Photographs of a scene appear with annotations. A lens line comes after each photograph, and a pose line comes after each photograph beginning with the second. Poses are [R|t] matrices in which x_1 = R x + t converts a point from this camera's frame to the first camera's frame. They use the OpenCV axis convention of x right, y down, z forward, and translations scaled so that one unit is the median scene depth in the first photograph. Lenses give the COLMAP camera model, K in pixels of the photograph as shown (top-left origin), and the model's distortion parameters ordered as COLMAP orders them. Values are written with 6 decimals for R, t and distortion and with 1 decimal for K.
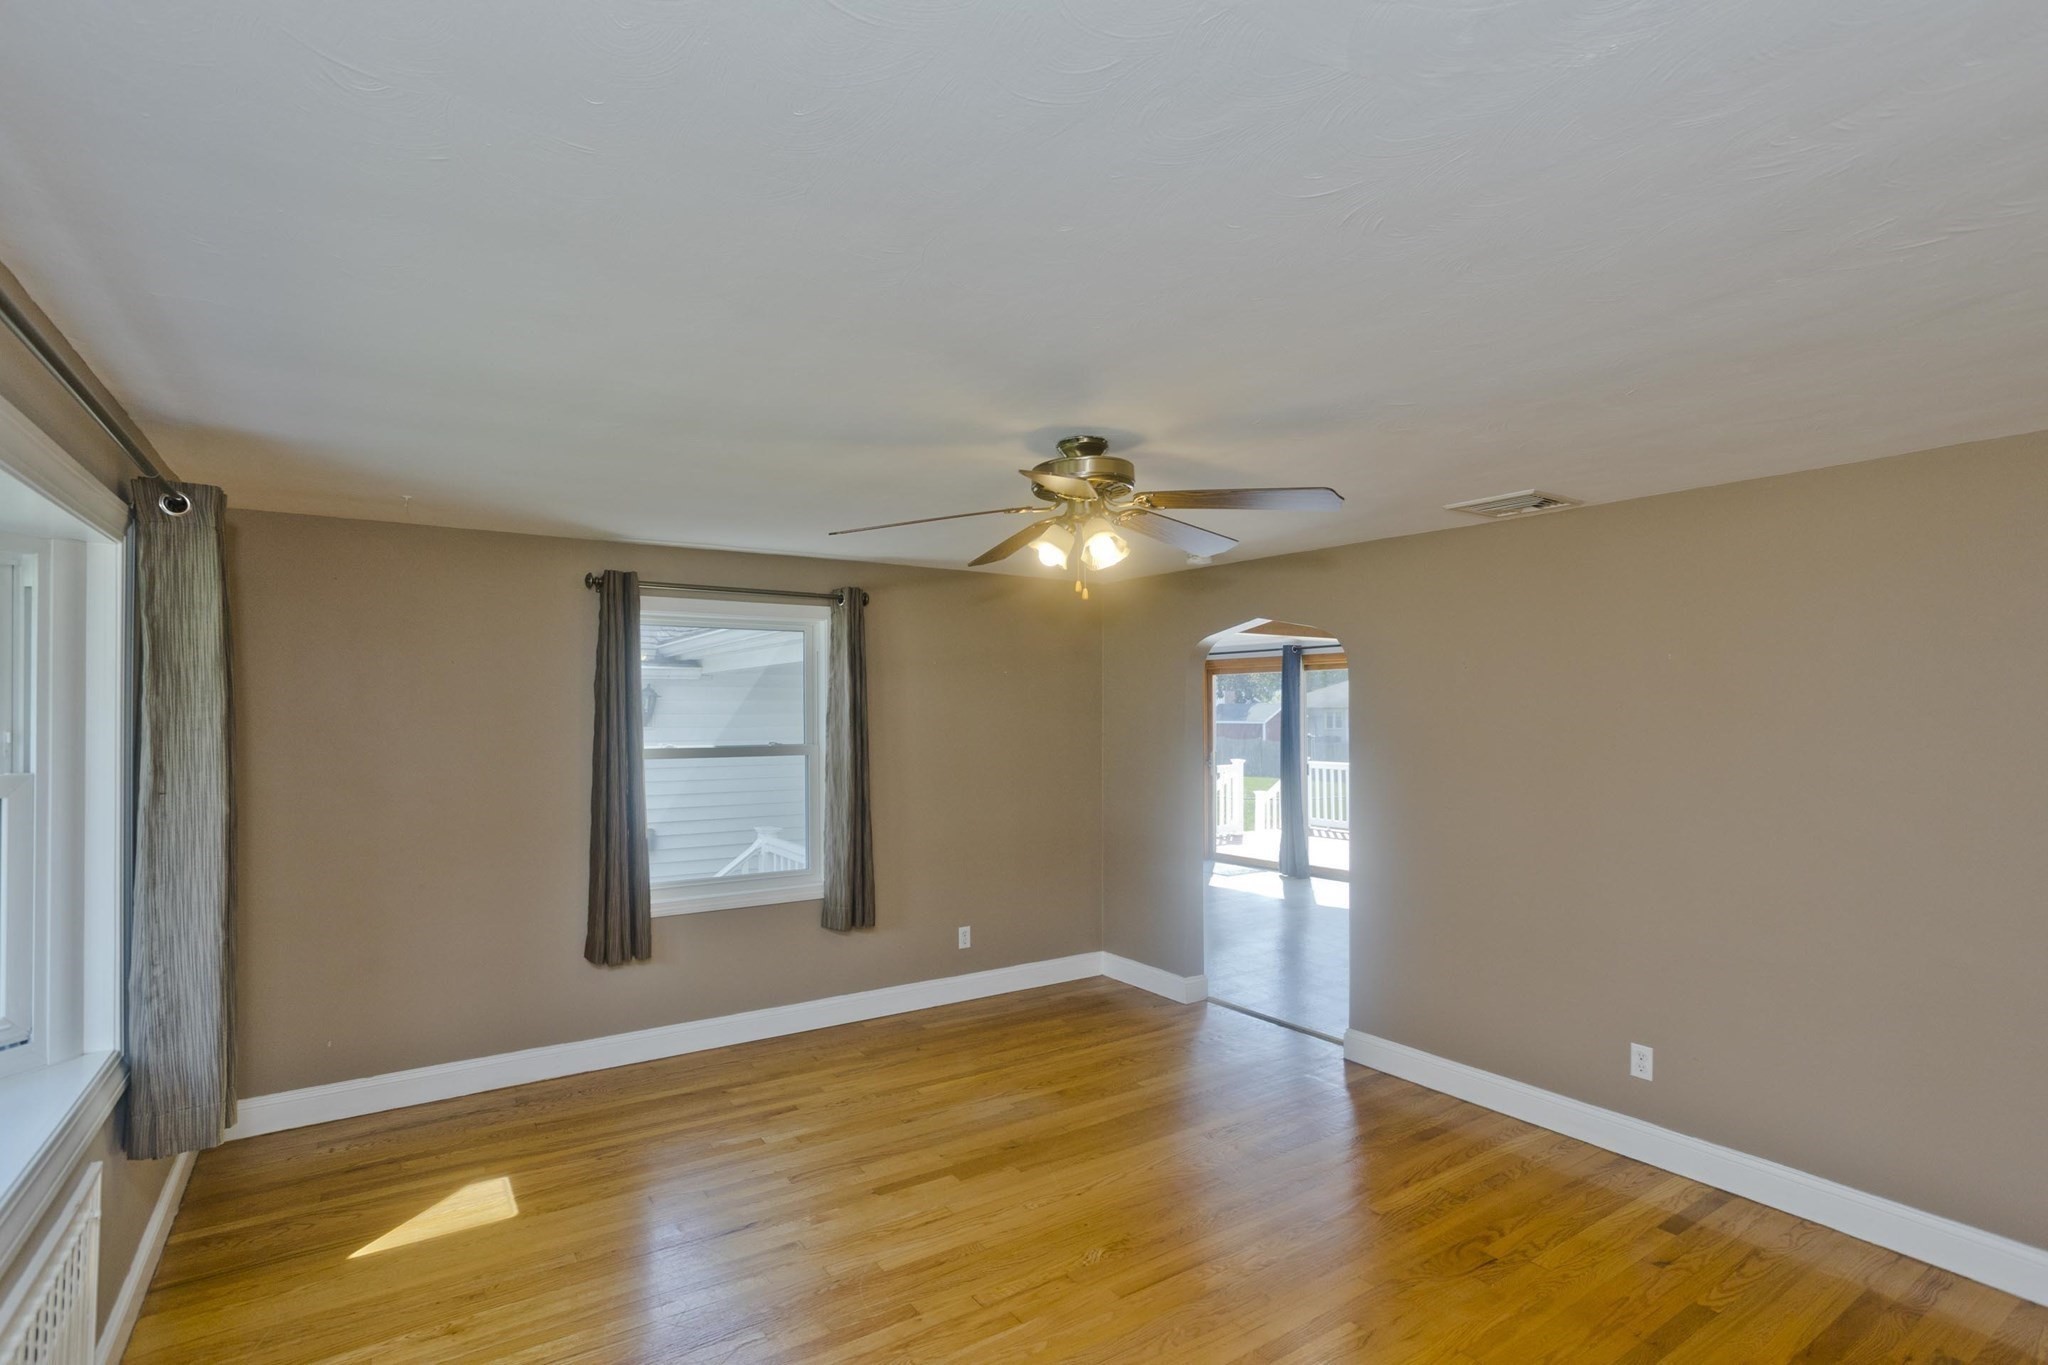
lens RADIAL K [[1017.8, 0, 1043.2], [0, 1017.8, 675.9], [0, 0, 1]] dist [-0.037082, 0.026313]
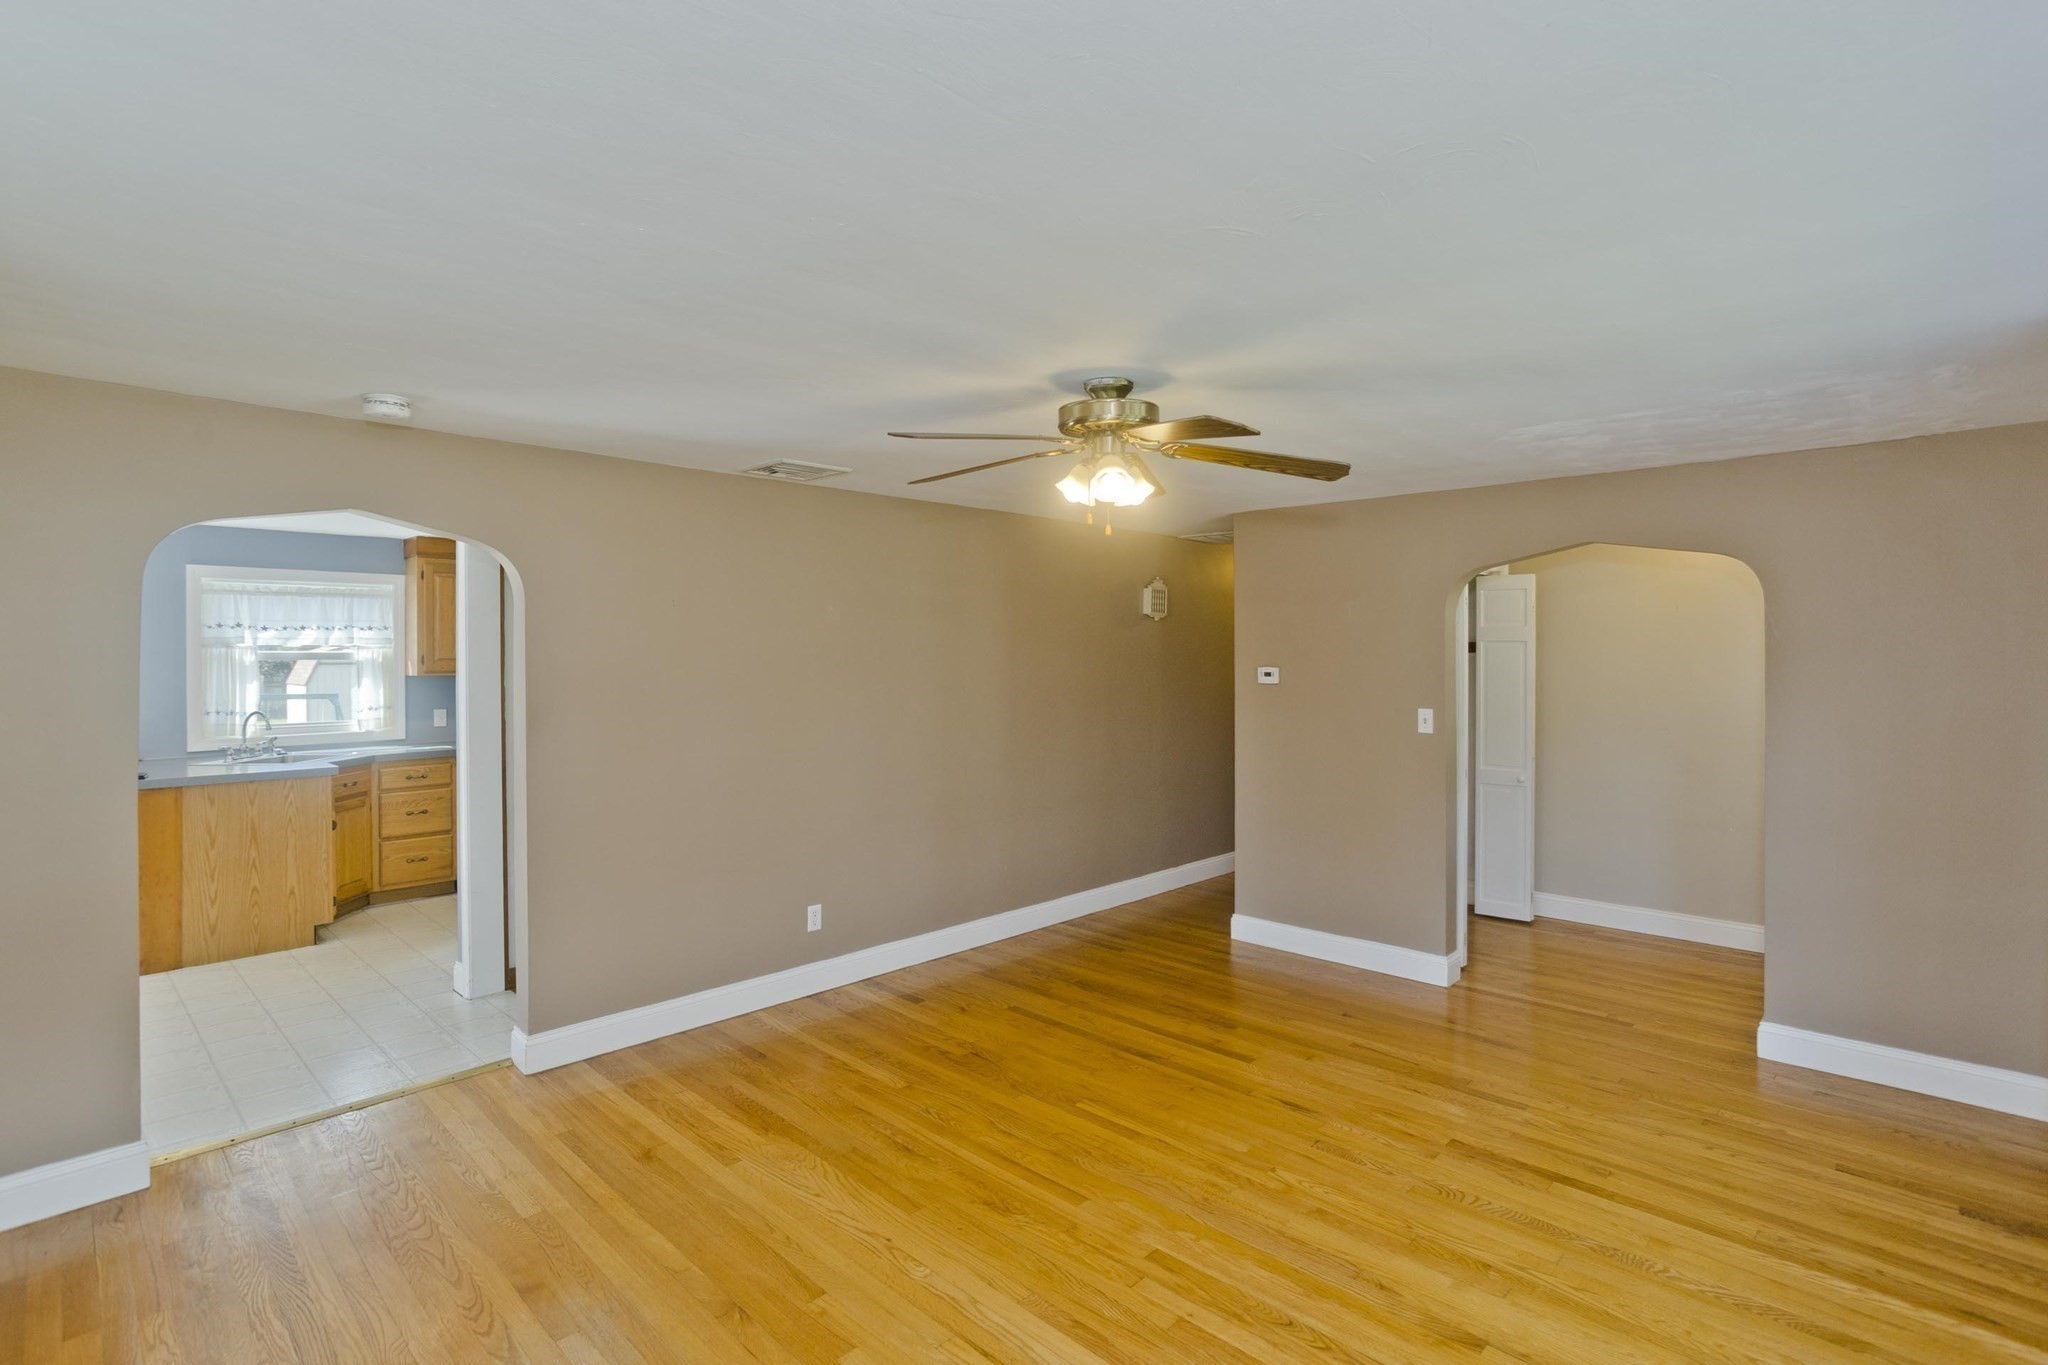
lens RADIAL K [[968.1, 0, 1025.3], [0, 968.1, 654.6], [0, 0, 1]] dist [-0.041001, 0.022911]
pose [[-0.196879, 0.005521, 0.980412, -0.584435], [-0.029851, 0.999487, -0.011623, 0.038110], [-0.979973, -0.031554, -0.196613, 0.832534]]
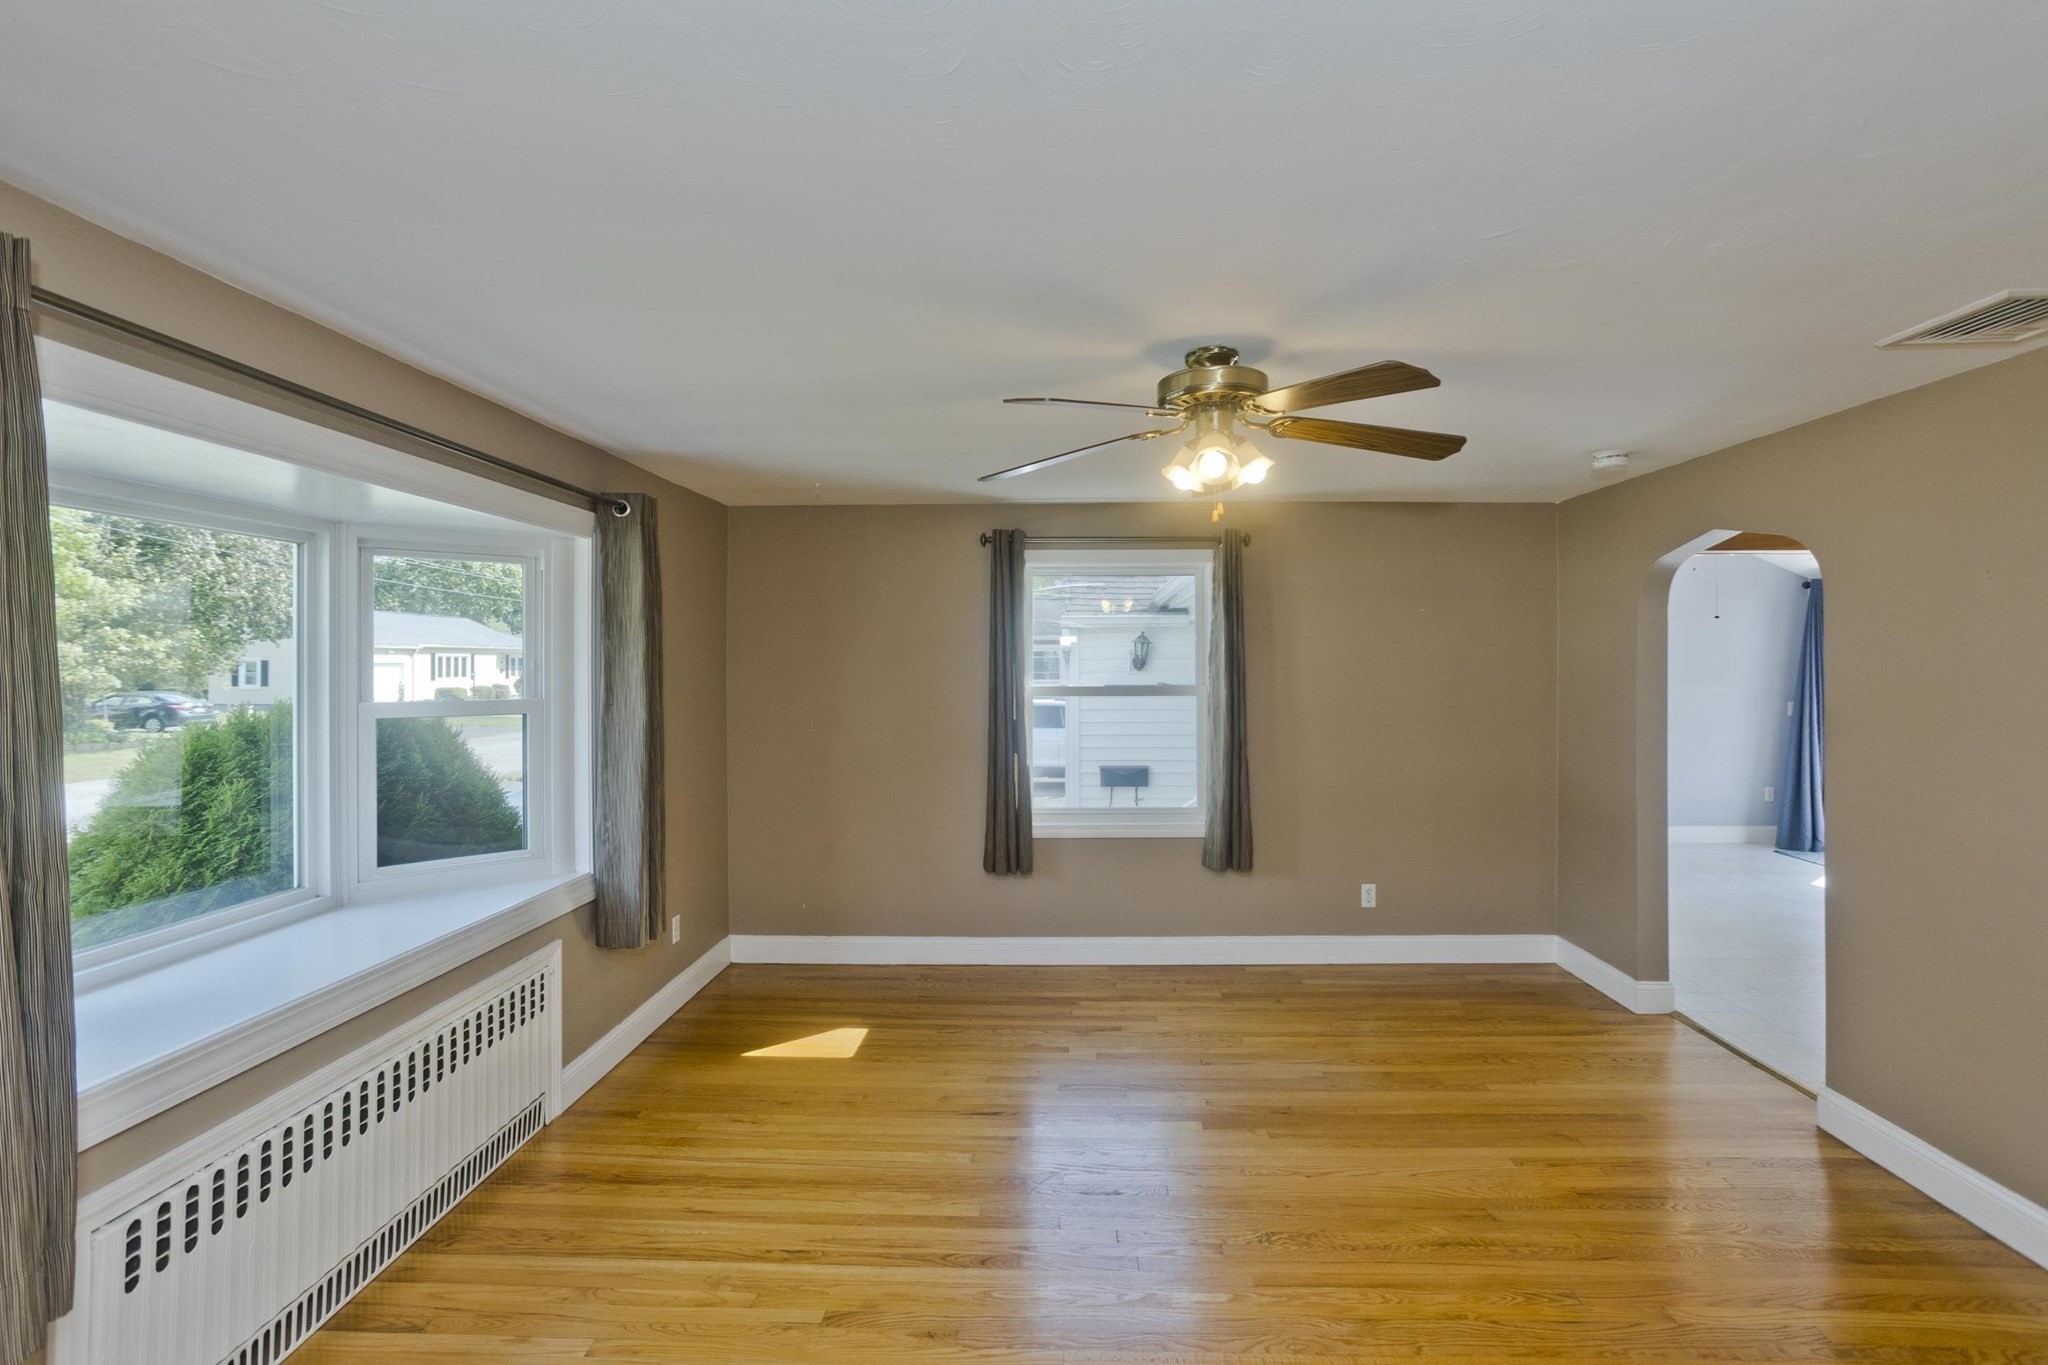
lens RADIAL K [[1021.5, 0, 1057.6], [0, 1021.5, 650.8], [0, 0, 1]] dist [-0.049691, 0.022841]
pose [[0.810527, -0.006369, -0.585667, 0.306307], [0.020436, 0.999640, 0.017411, 0.013908], [0.585345, -0.026081, 0.810365, 0.111416]]
